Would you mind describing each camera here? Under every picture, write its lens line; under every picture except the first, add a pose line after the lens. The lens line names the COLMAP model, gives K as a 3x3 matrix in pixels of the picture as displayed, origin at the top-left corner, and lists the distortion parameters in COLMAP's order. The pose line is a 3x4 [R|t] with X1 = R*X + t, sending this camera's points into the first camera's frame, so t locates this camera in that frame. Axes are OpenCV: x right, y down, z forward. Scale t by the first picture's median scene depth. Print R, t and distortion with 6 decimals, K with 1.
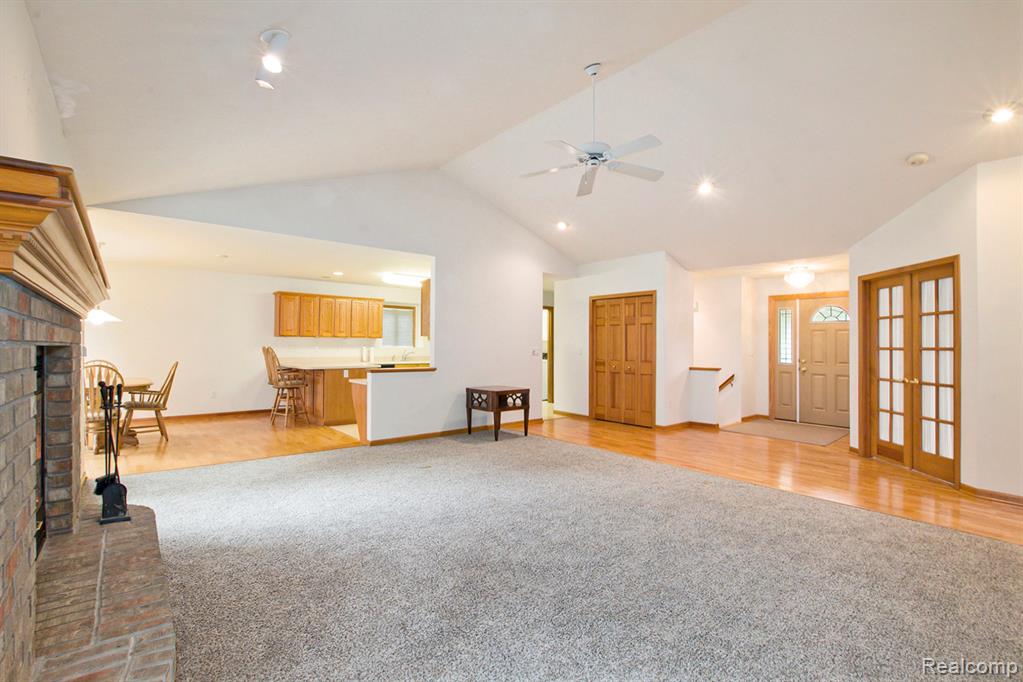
lens RADIAL K [[460.0, 0, 504.1], [0, 460.0, 341.5], [0, 0, 1]] dist [-0.025235, 0.000029]
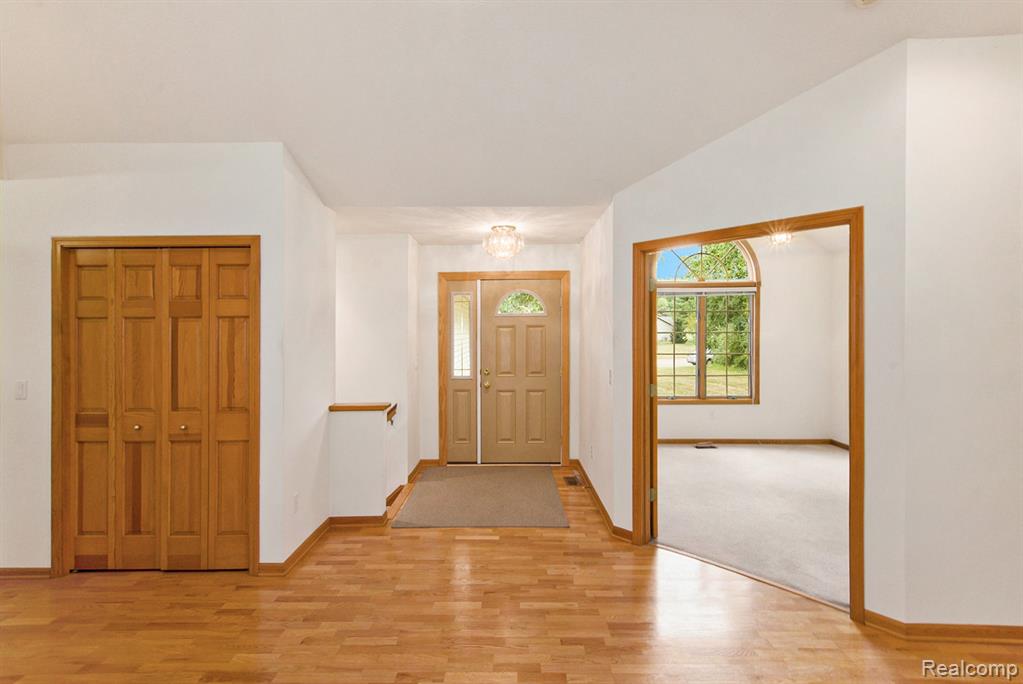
lens RADIAL K [[484.3, 0, 507.8], [0, 484.3, 322.1], [0, 0, 1]] dist [0.011928, 0.000402]
pose [[0.651643, -0.003525, 0.758517, 0.135707], [0.005764, 0.999983, -0.000304, -0.030904], [-0.758504, 0.004570, 0.651653, 0.511515]]
